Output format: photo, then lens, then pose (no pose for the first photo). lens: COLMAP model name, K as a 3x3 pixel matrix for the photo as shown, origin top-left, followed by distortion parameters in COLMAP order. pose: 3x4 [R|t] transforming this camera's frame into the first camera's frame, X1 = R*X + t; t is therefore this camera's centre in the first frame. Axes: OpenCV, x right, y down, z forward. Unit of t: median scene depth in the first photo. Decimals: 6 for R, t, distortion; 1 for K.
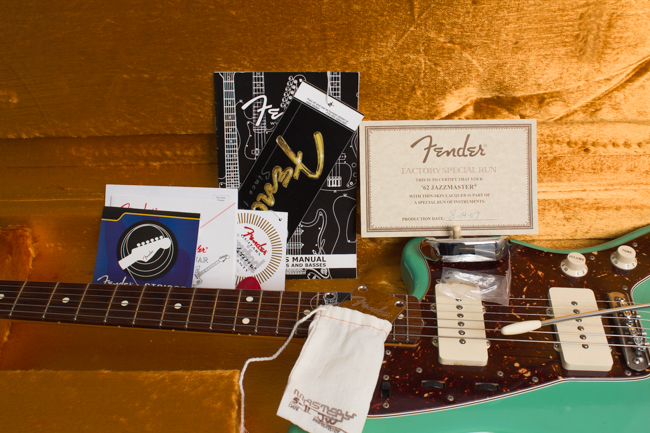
lens RADIAL K [[818.5, 0, 314.5], [0, 818.5, 200.3], [0, 0, 1]] dist [-0.016269, 0.000000]
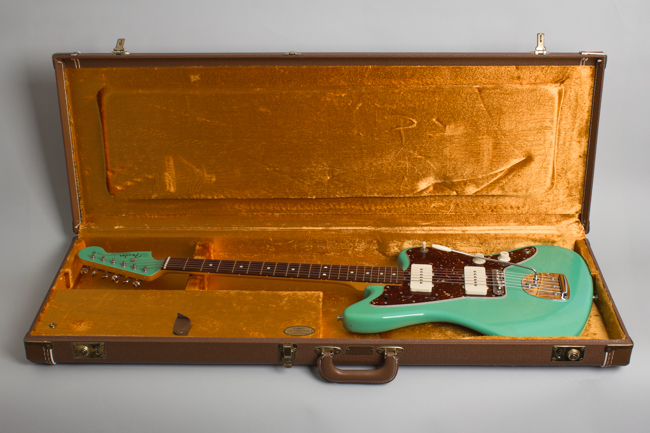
lens RADIAL K [[977.4, 0, 325.2], [0, 977.4, 215.7], [0, 0, 1]] dist [0.199049, 0.000000]
pose [[0.999558, 0.017195, -0.024240, -0.018444], [-0.021158, 0.984497, -0.174120, 0.416068], [0.020870, 0.174556, 0.984426, -1.512867]]
